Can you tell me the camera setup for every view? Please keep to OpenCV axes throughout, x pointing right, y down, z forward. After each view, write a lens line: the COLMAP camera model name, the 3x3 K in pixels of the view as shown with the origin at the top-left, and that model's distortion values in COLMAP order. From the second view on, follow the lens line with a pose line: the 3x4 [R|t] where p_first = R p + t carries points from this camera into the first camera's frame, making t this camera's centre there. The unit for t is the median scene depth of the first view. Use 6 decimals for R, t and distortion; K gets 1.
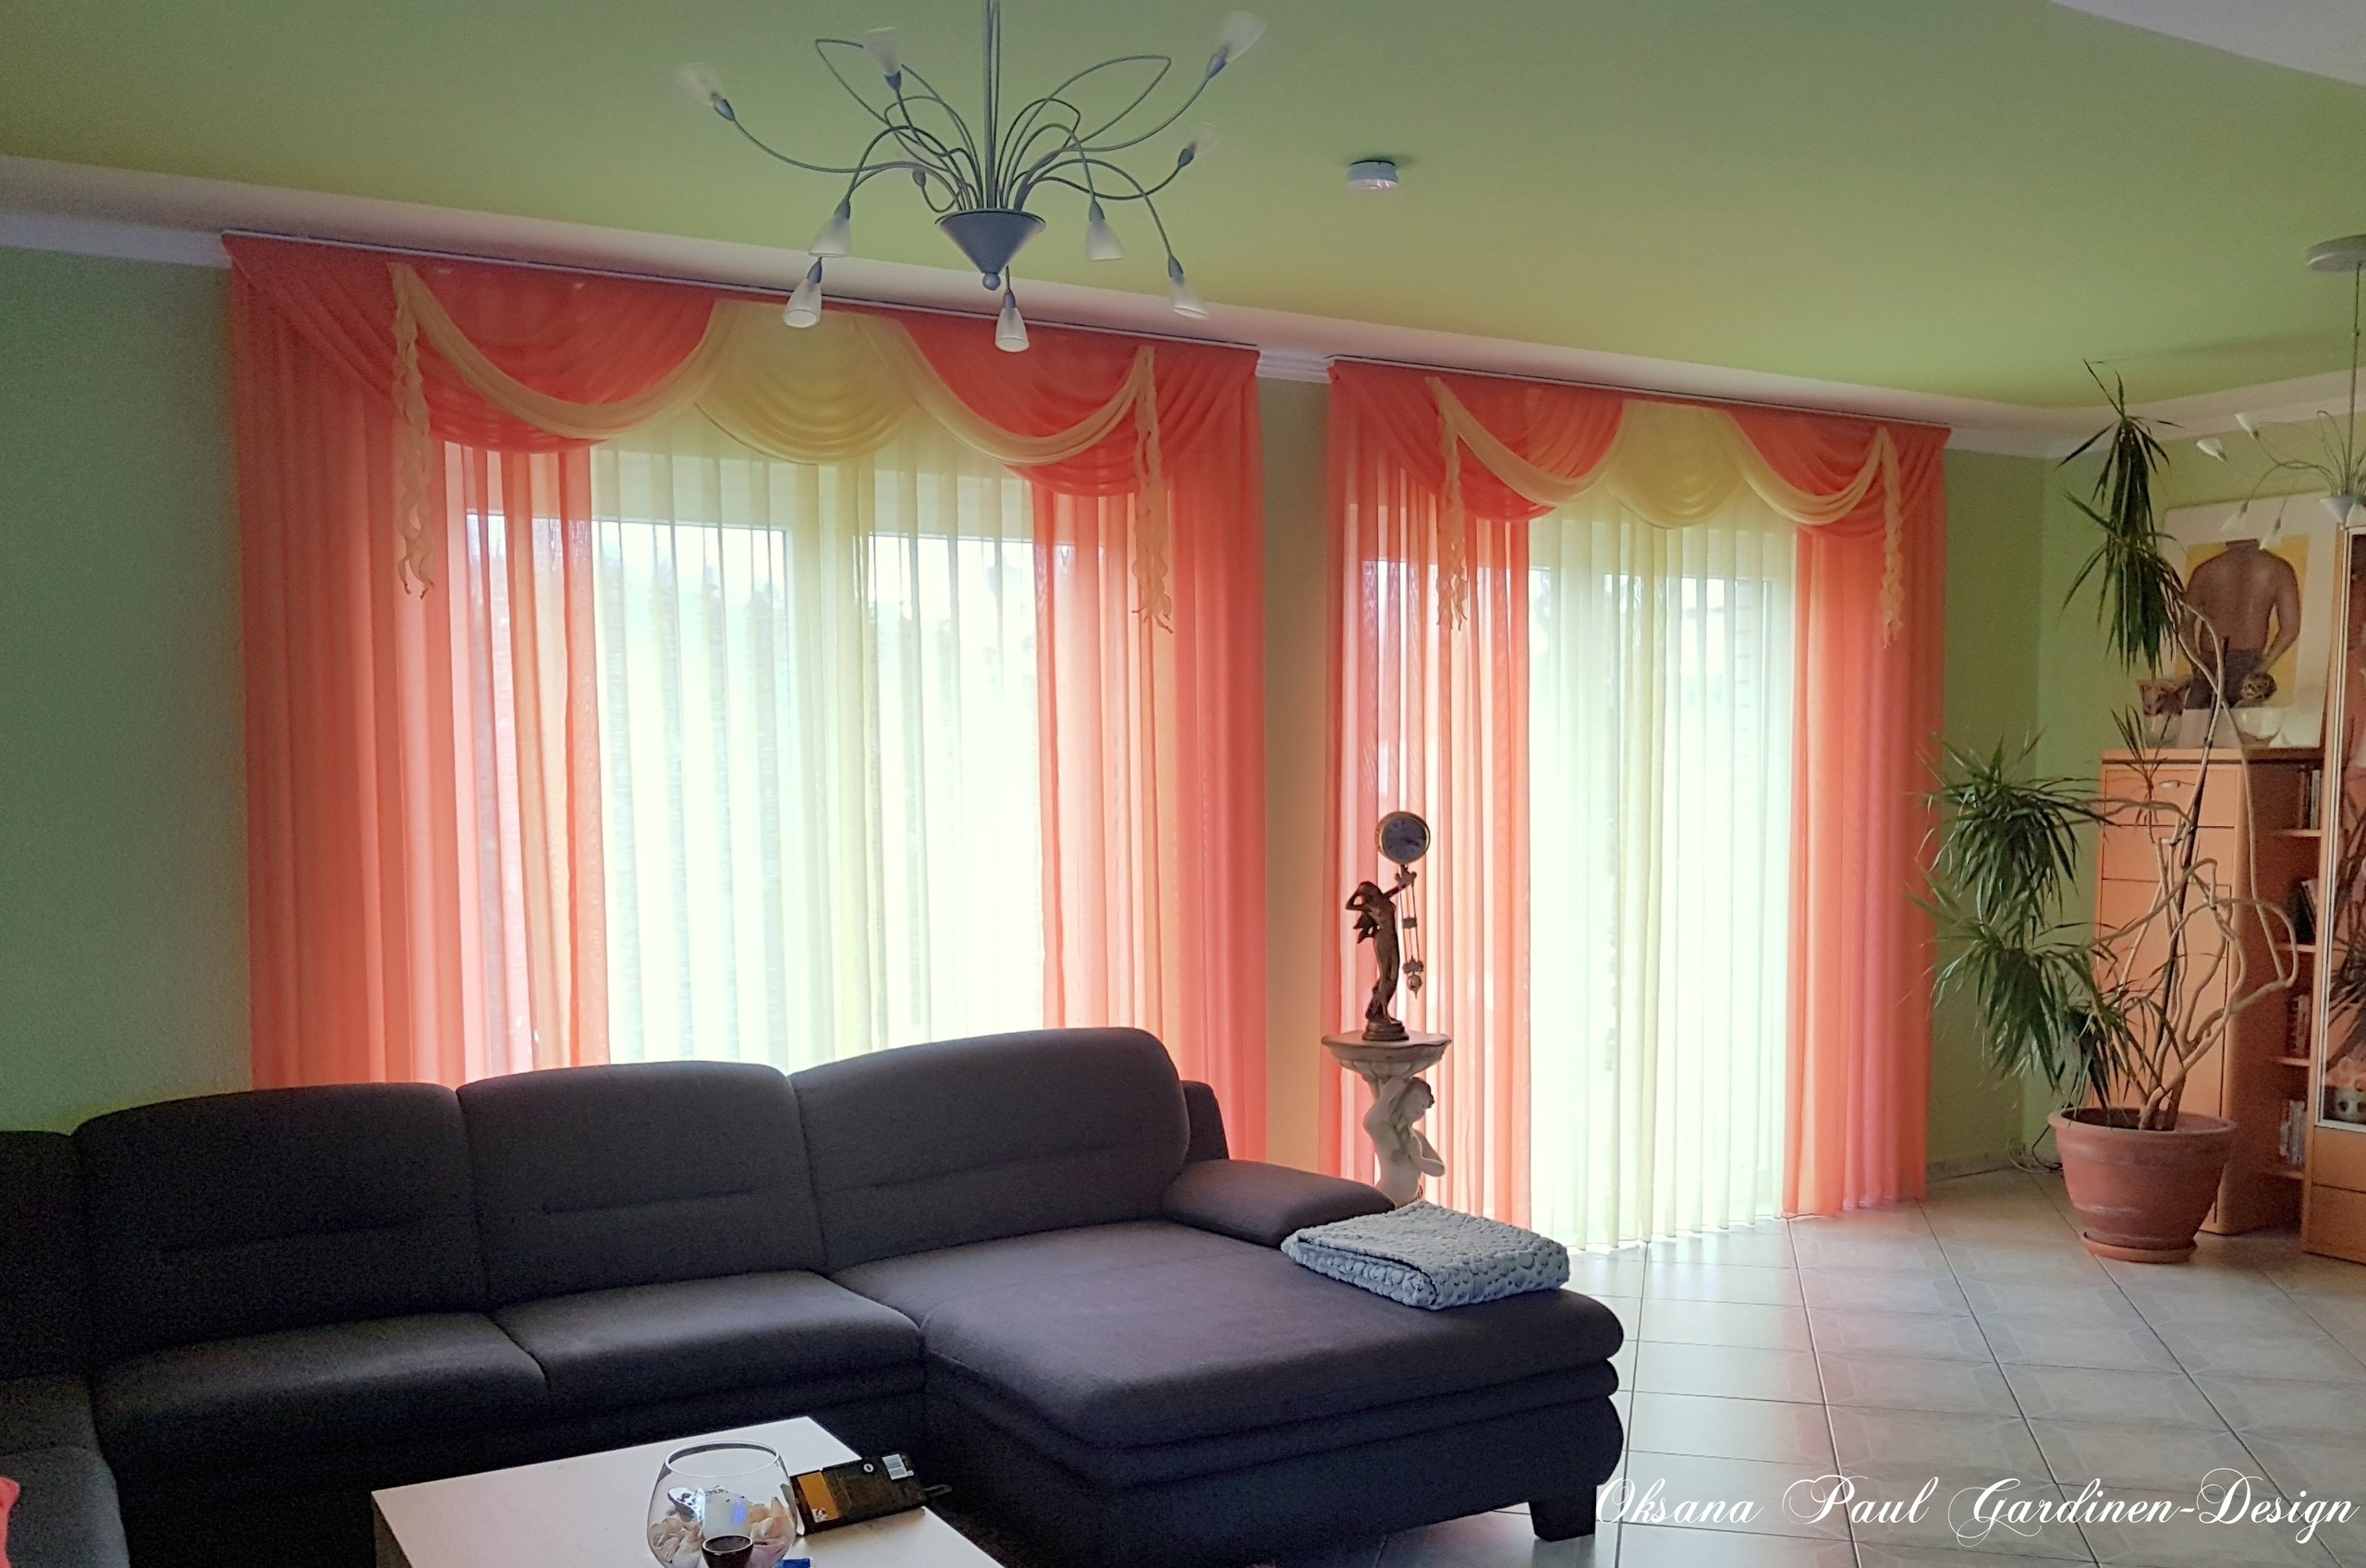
lens RADIAL K [[2016.3, 0, 1187.4], [0, 2016.3, 922.1], [0, 0, 1]] dist [0.003299, 0.004817]
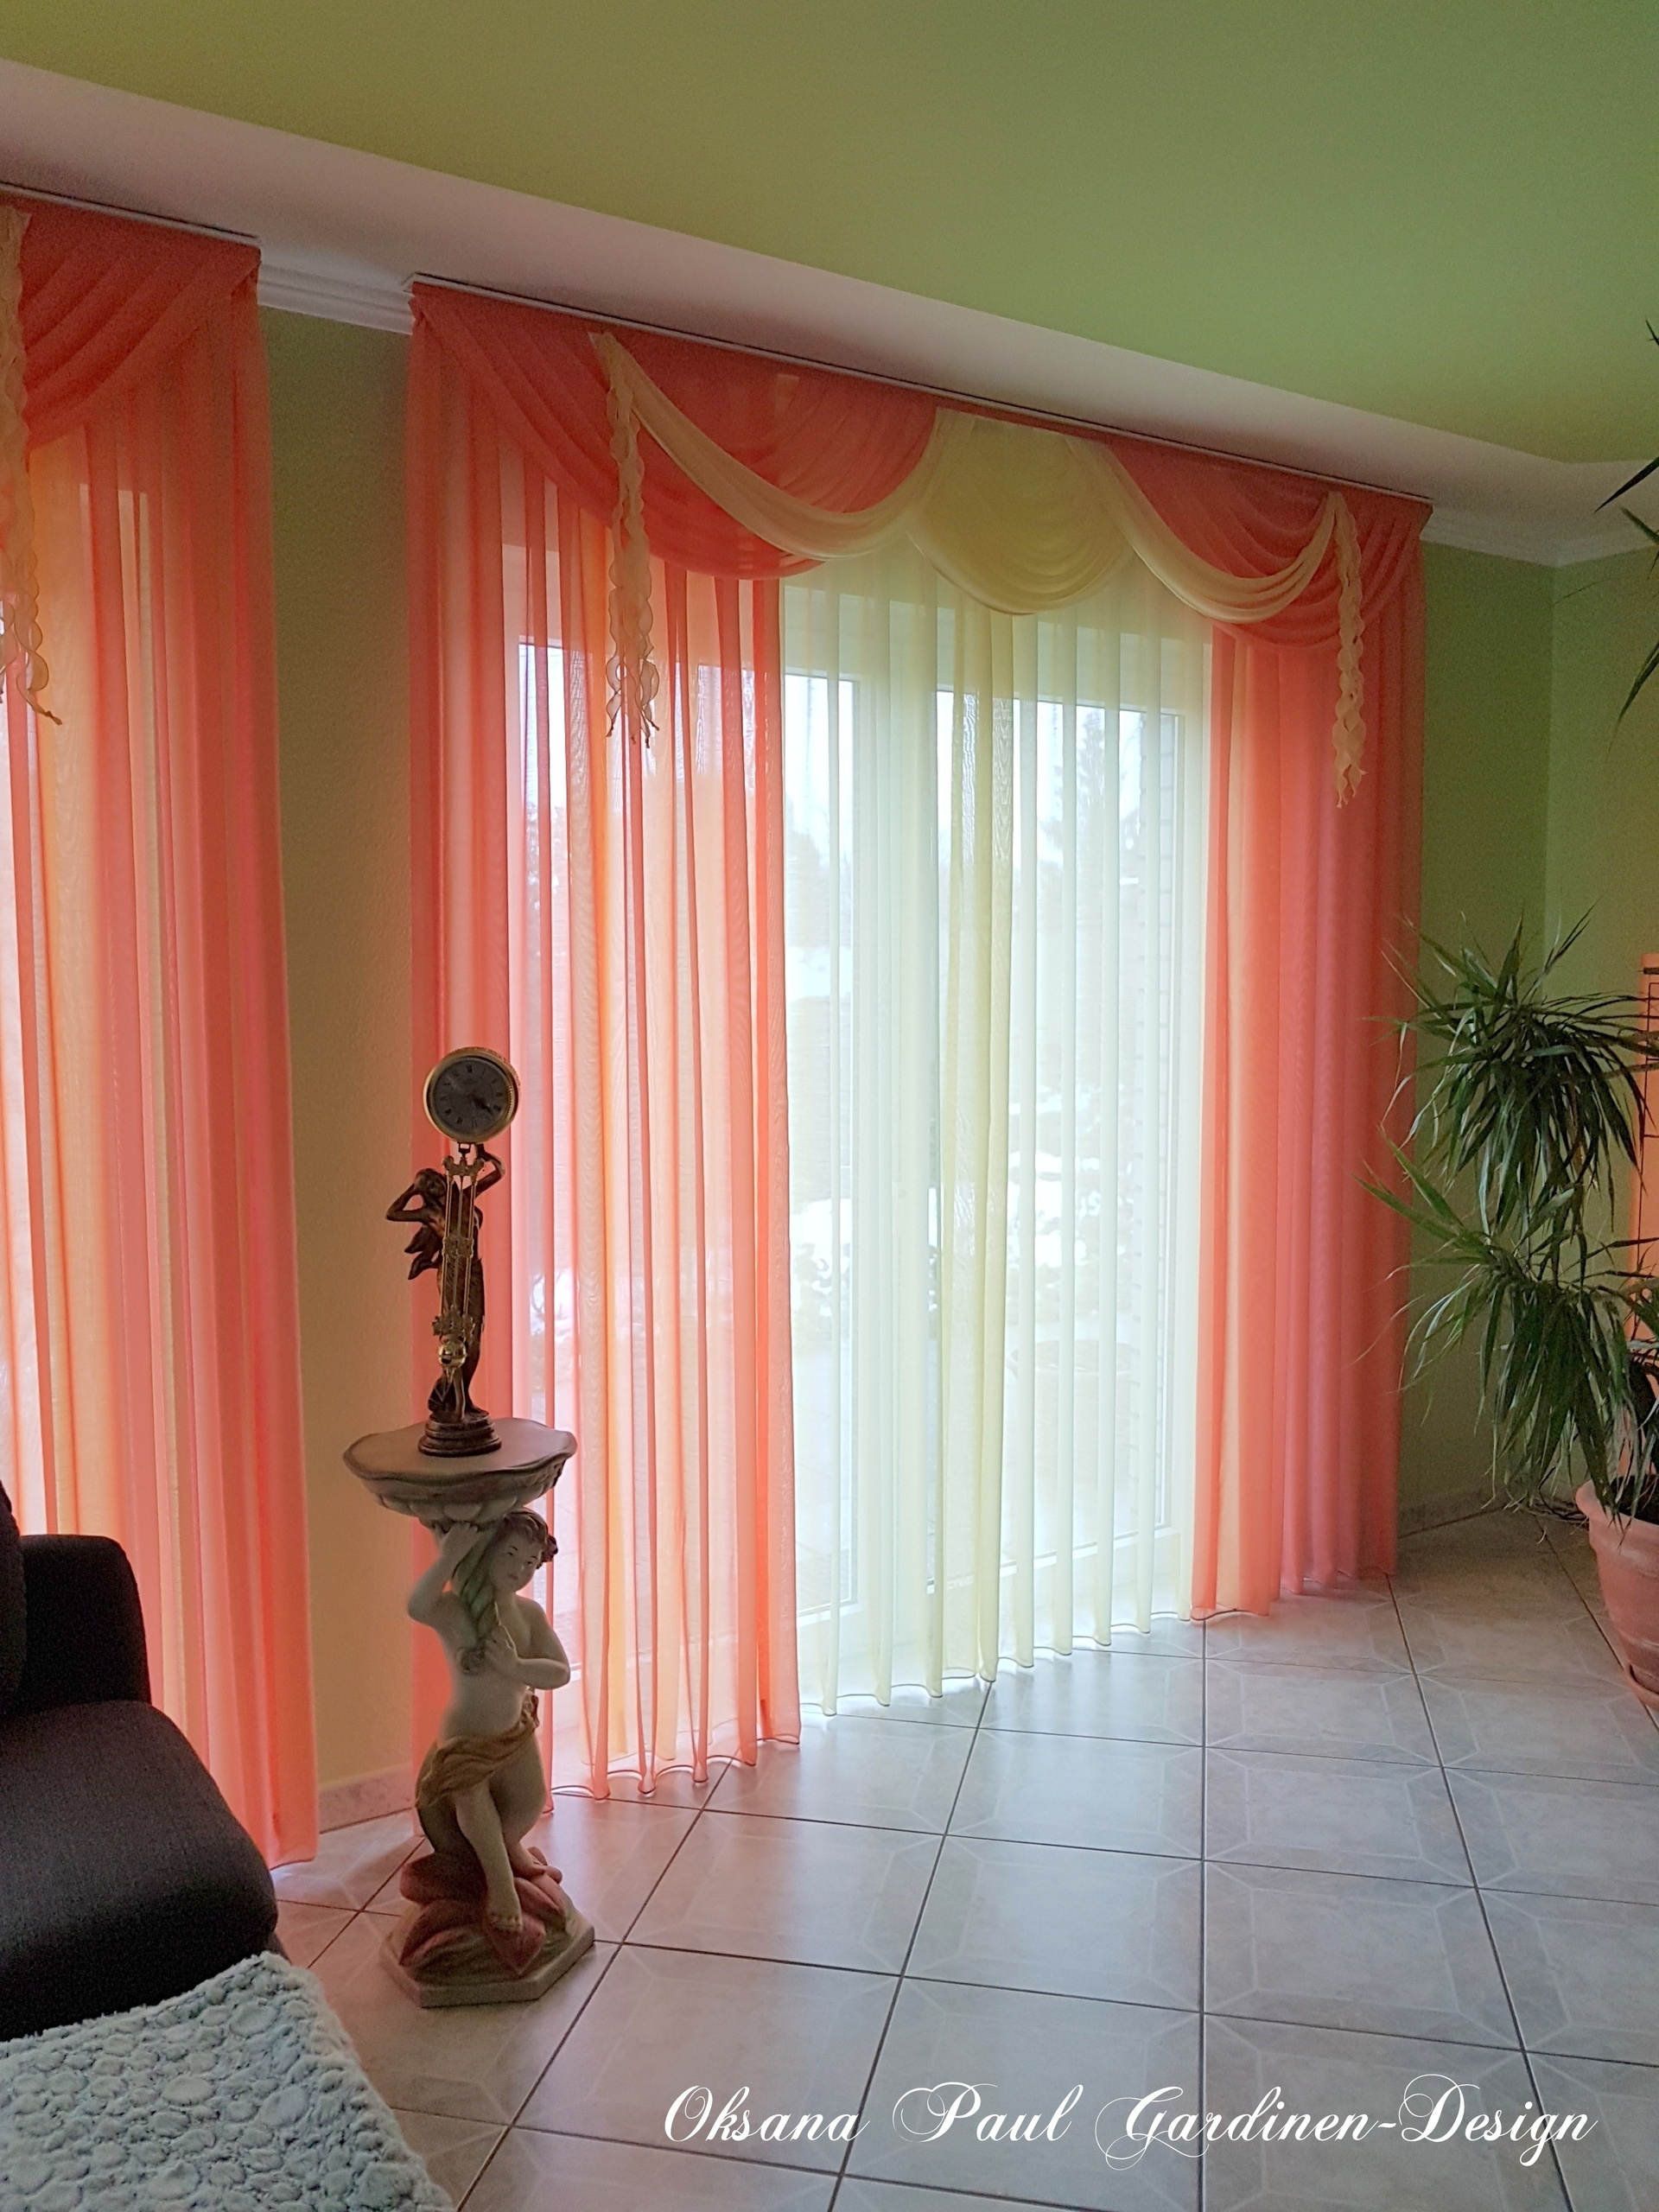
lens RADIAL K [[1713.3, 0, 829.5], [0, 1713.3, 1106.0], [0, 0, 1]] dist [0.002431, -0.003862]
pose [[0.999434, 0.003955, 0.033398, 0.173841], [-0.003826, 0.999985, -0.003927, -0.034442], [-0.033413, 0.003797, 0.999434, 0.479482]]
